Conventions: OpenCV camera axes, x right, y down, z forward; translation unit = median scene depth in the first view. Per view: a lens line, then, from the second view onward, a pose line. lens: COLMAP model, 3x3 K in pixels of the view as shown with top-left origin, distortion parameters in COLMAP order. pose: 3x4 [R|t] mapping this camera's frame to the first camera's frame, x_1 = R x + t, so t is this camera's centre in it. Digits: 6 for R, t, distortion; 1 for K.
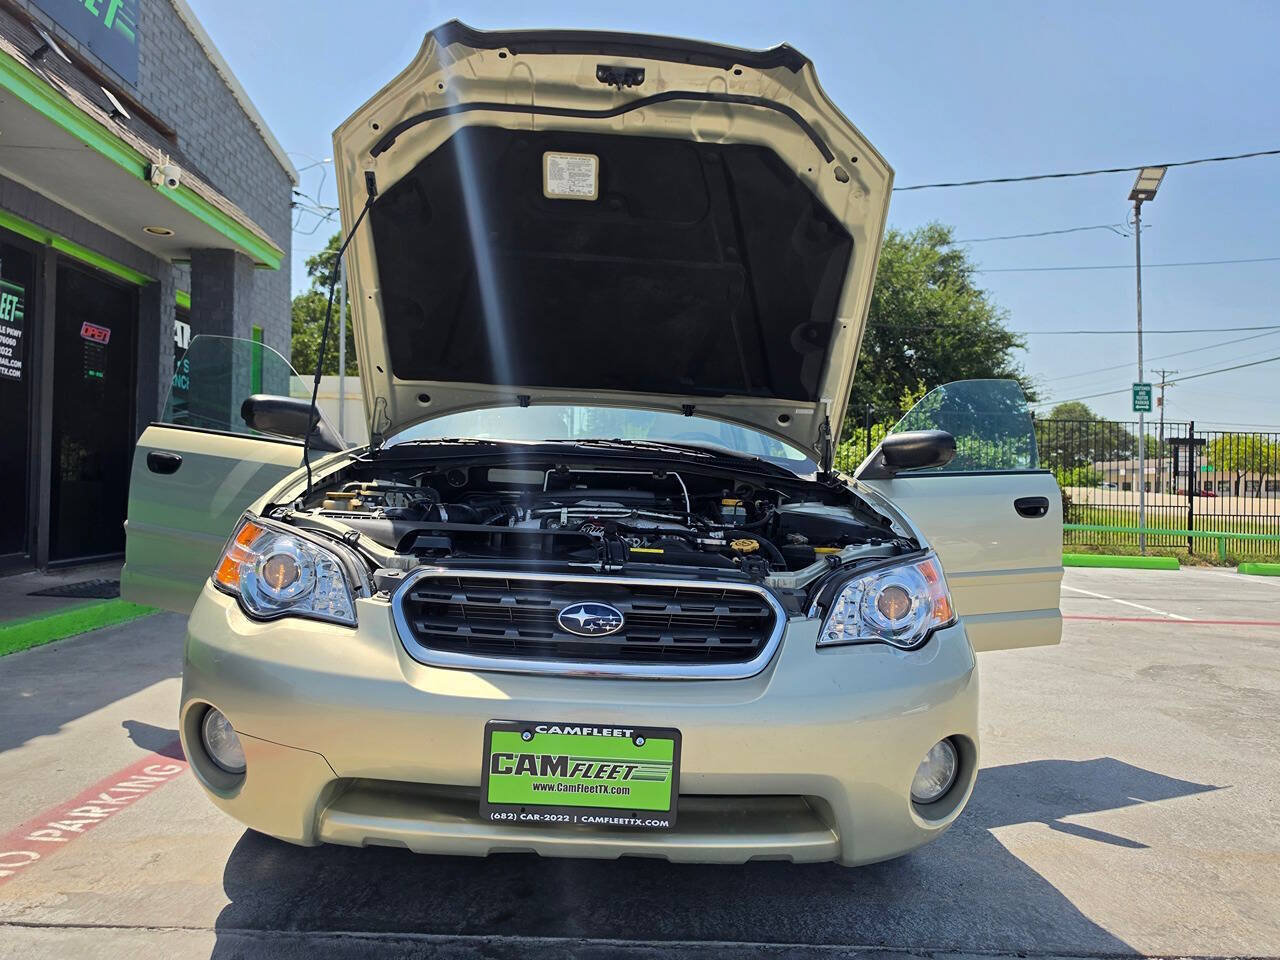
lens RADIAL K [[904.9, 0, 633.4], [0, 904.9, 482.2], [0, 0, 1]] dist [-0.004938, -0.000272]
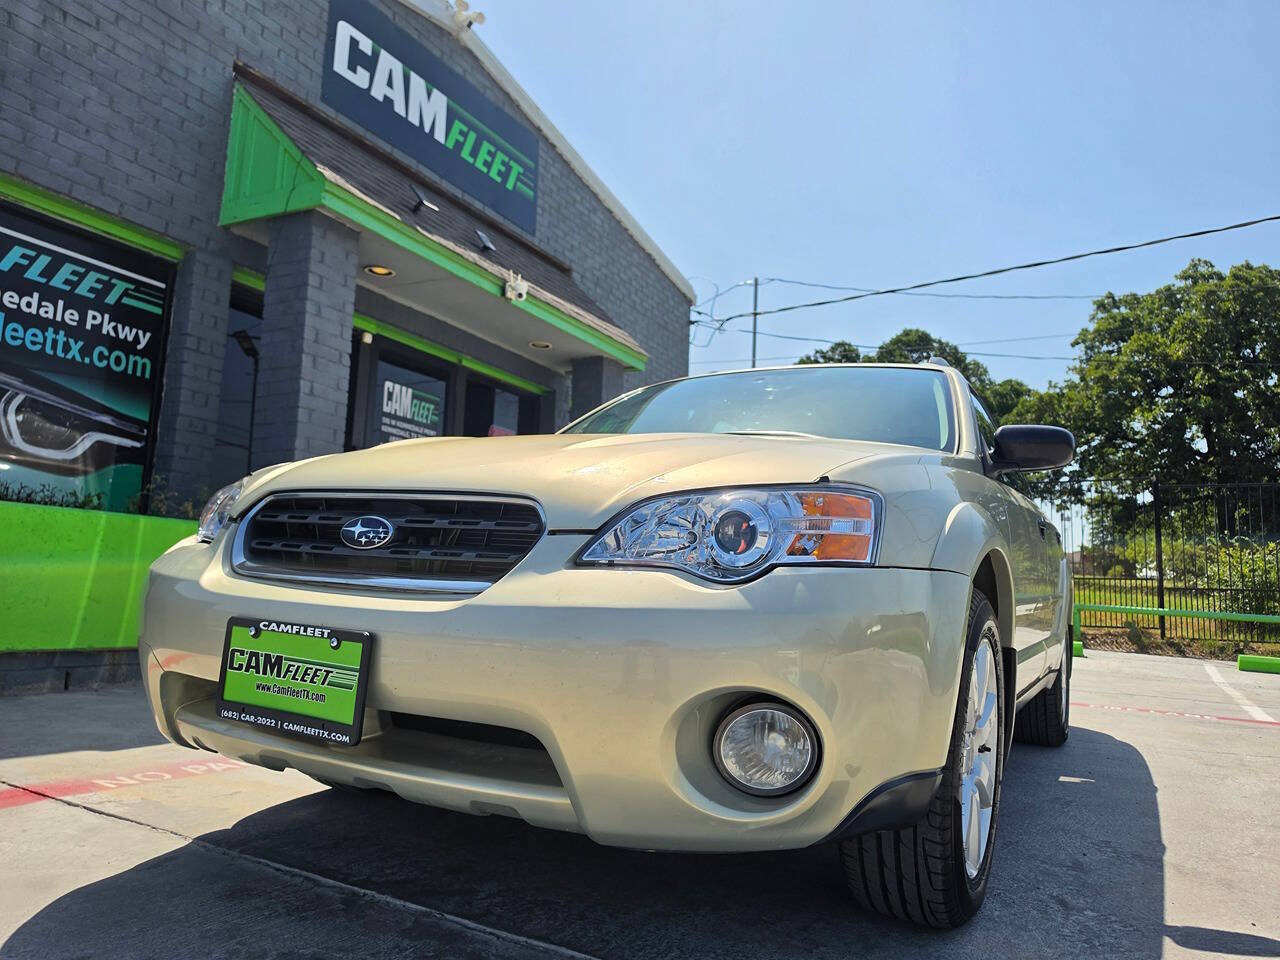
lens RADIAL K [[883.9, 0, 639.2], [0, 883.9, 493.5], [0, 0, 1]] dist [0.046431, -0.069704]
pose [[0.866306, -0.040614, -0.497859, 0.458995], [-0.020577, 0.992941, -0.116807, 0.144949], [0.499089, 0.111435, 0.859356, 0.218608]]
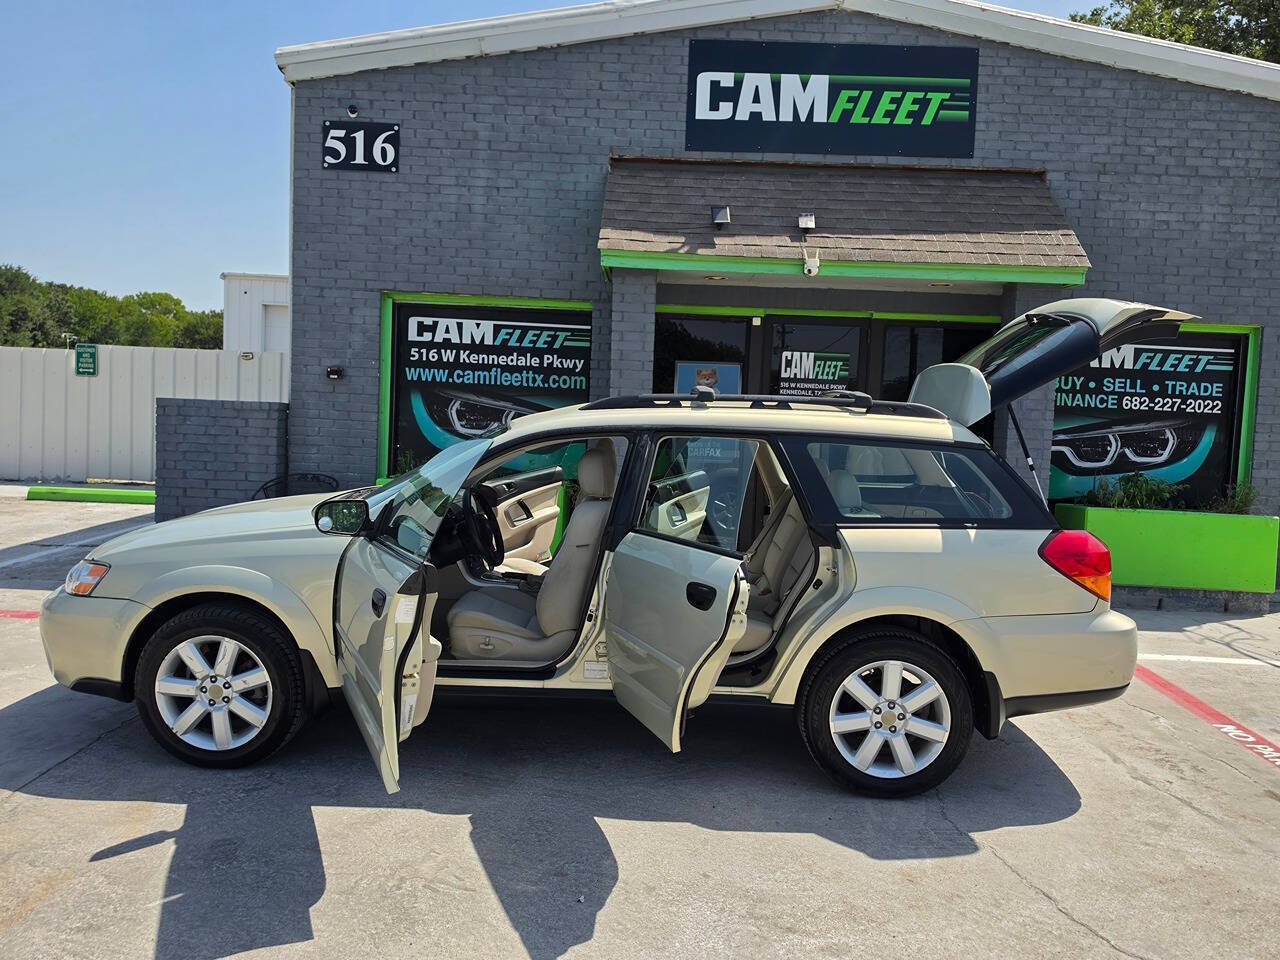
lens RADIAL K [[878.1, 0, 645.5], [0, 878.1, 482.6], [0, 0, 1]] dist [0.051129, -0.049281]
pose [[-0.035610, 0.053397, -0.997938, 1.798686], [-0.034520, 0.997910, 0.054627, -0.201356], [0.998769, 0.036394, -0.033692, 1.856609]]
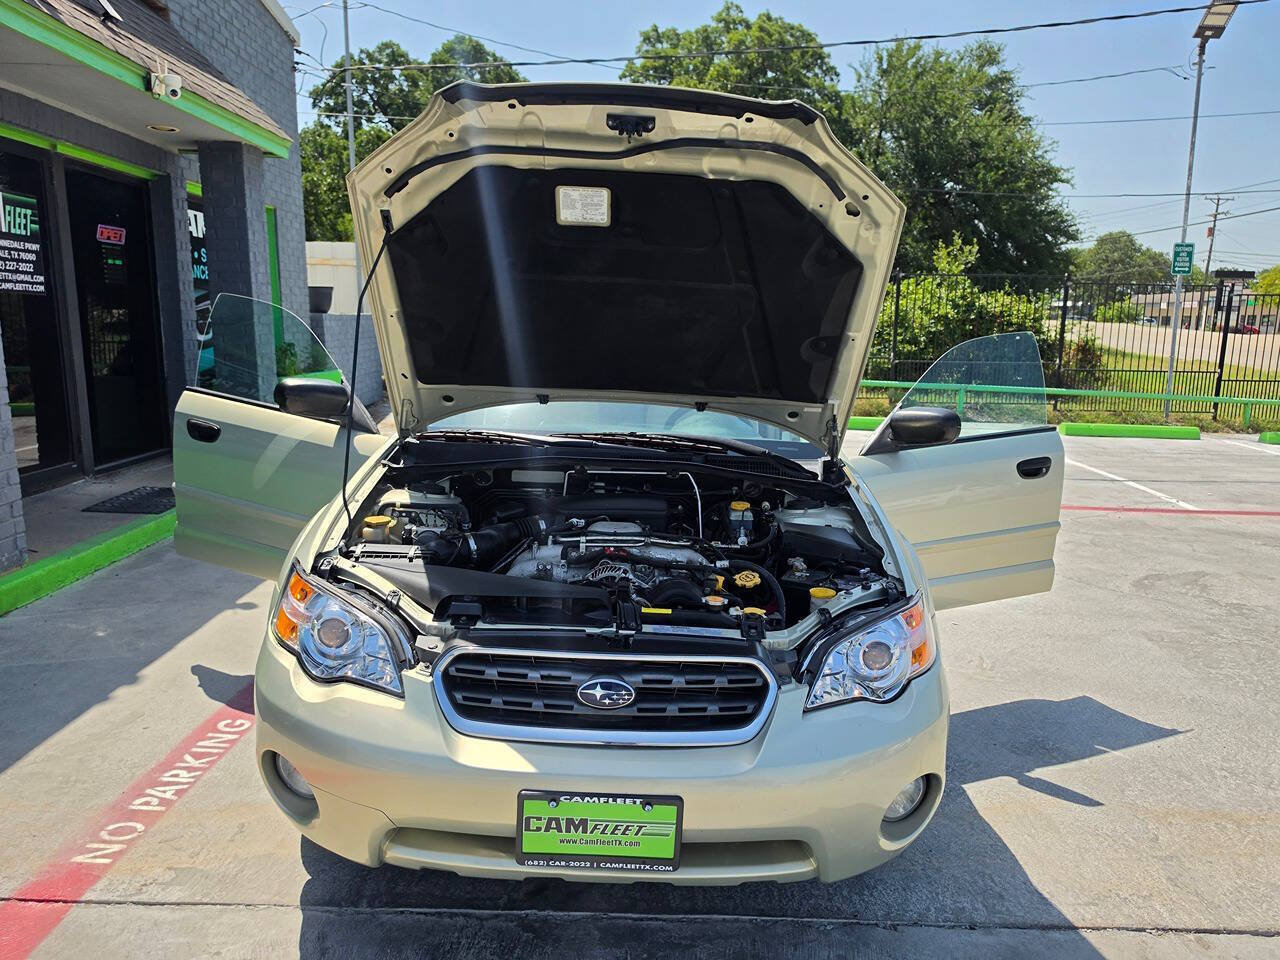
lens RADIAL K [[904.9, 0, 640.1], [0, 904.9, 502.0], [0, 0, 1]] dist [-0.006917, 0.003056]
pose [[0.999778, -0.002534, -0.020901, 0.013964], [0.006691, 0.979509, 0.201290, -0.214085], [0.019962, -0.201385, 0.979309, -0.051115]]
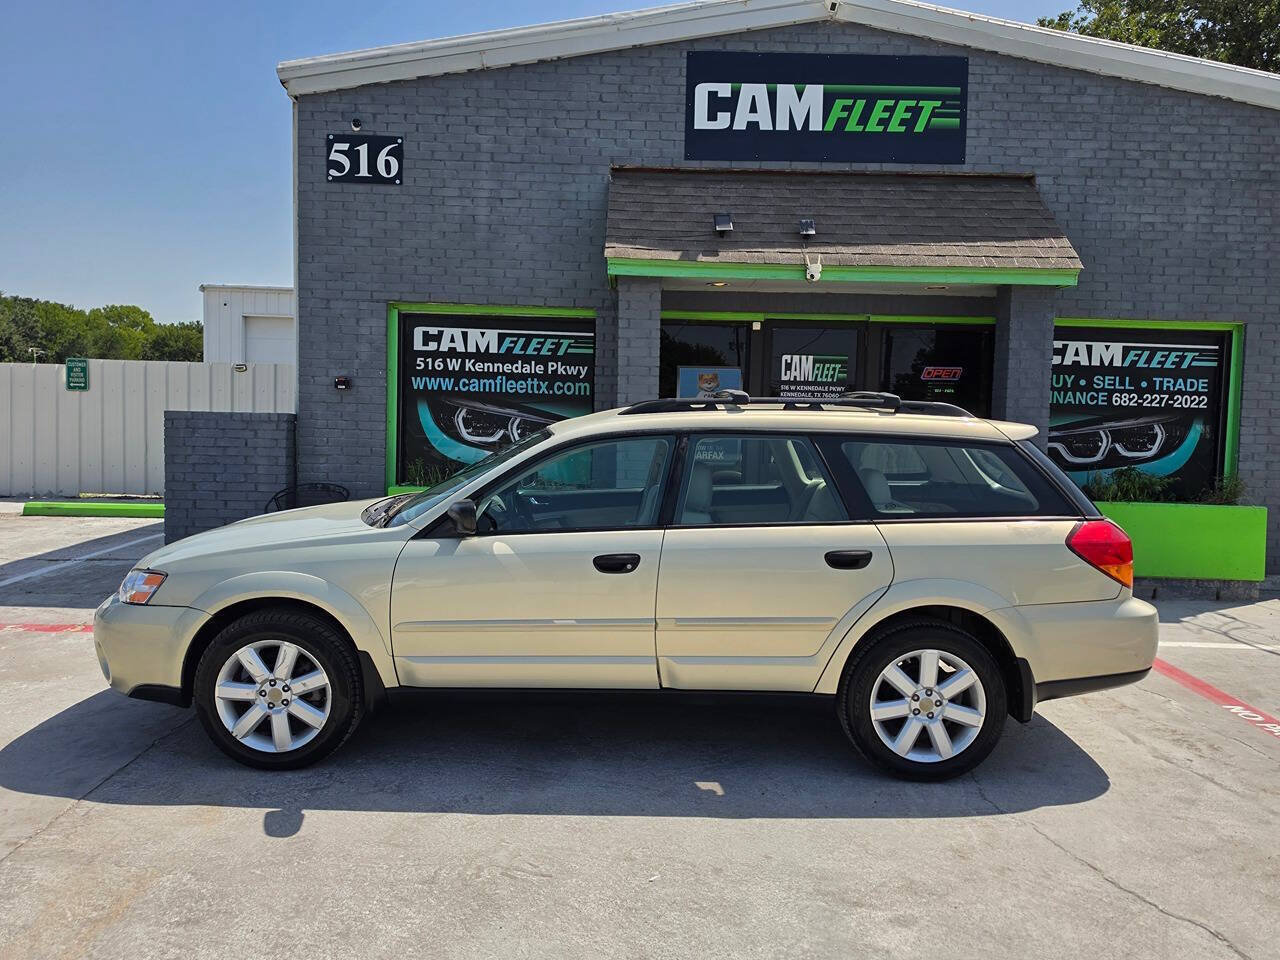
lens RADIAL K [[875.9, 0, 638.8], [0, 875.9, 484.9], [0, 0, 1]] dist [0.054382, -0.050075]
pose [[-0.012719, 0.050740, -0.998631, 1.856906], [-0.016475, 0.998566, 0.050946, -0.194805], [0.999783, 0.017101, -0.011864, 1.734298]]
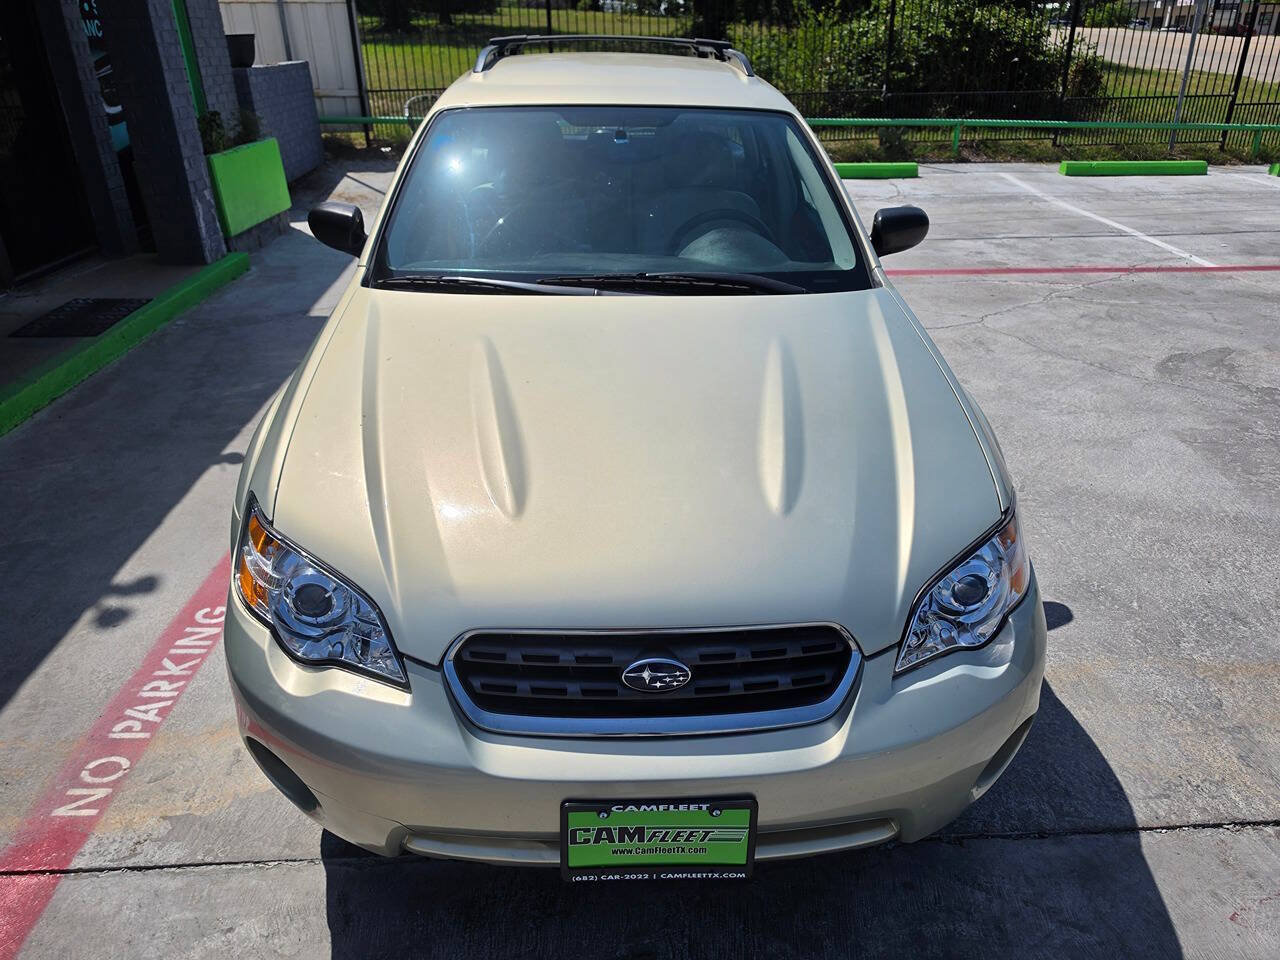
lens RADIAL K [[895.6, 0, 635.4], [0, 895.6, 476.1], [0, 0, 1]] dist [-0.001045, -0.001355]
pose [[0.998975, -0.045258, 0.000703, -0.040818], [0.040281, 0.896008, 0.442208, -0.303501], [-0.020644, -0.441726, 0.896912, 0.170439]]
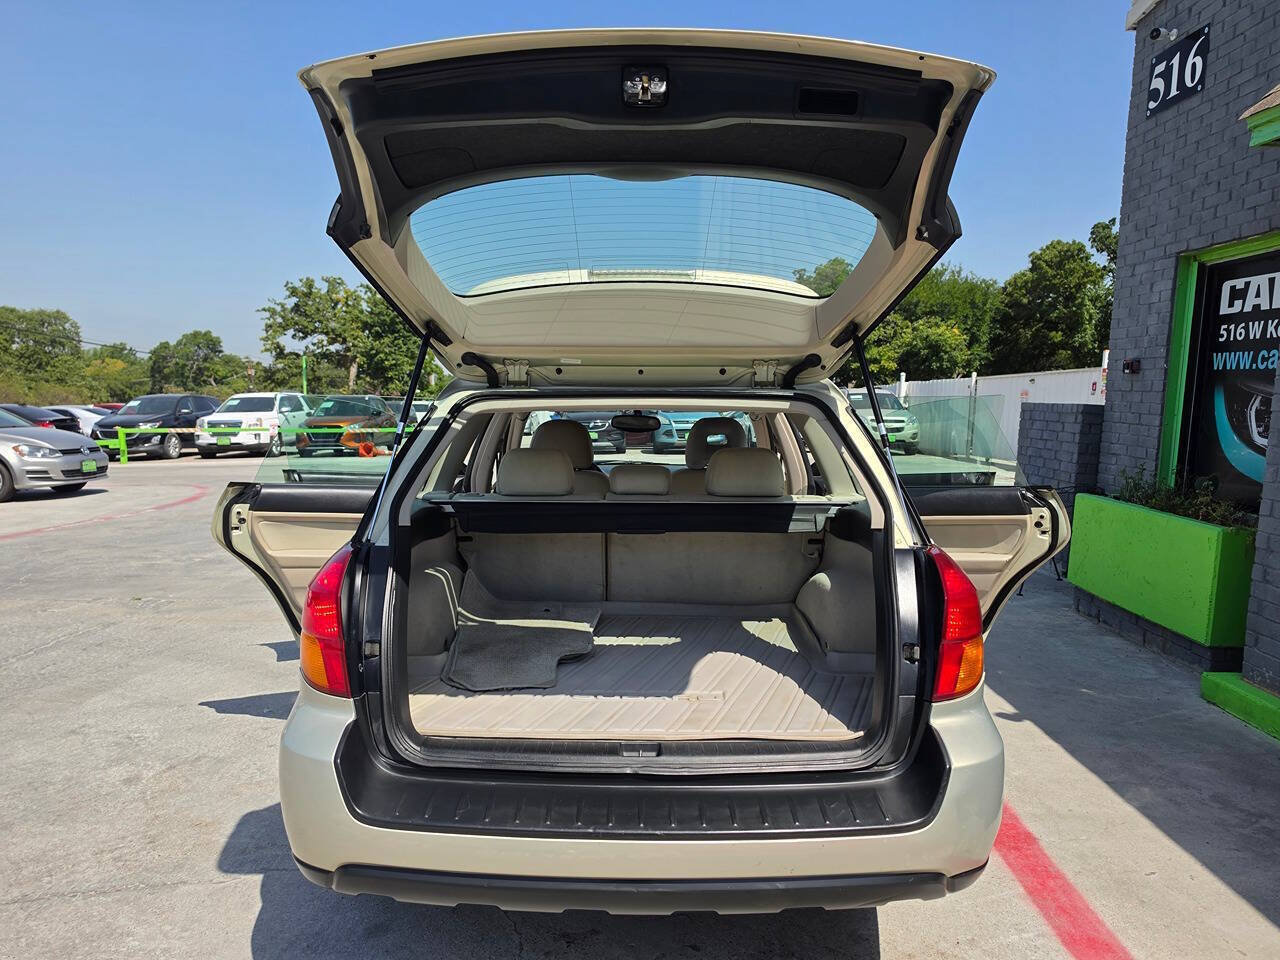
lens RADIAL K [[901.7, 0, 633.1], [0, 901.7, 496.5], [0, 0, 1]] dist [0.004317, 0.001060]
pose [[-0.998251, -0.055724, 0.019735, -0.078106], [-0.053182, 0.992306, 0.111805, -0.224574], [-0.025814, 0.110560, -0.993534, 3.437829]]
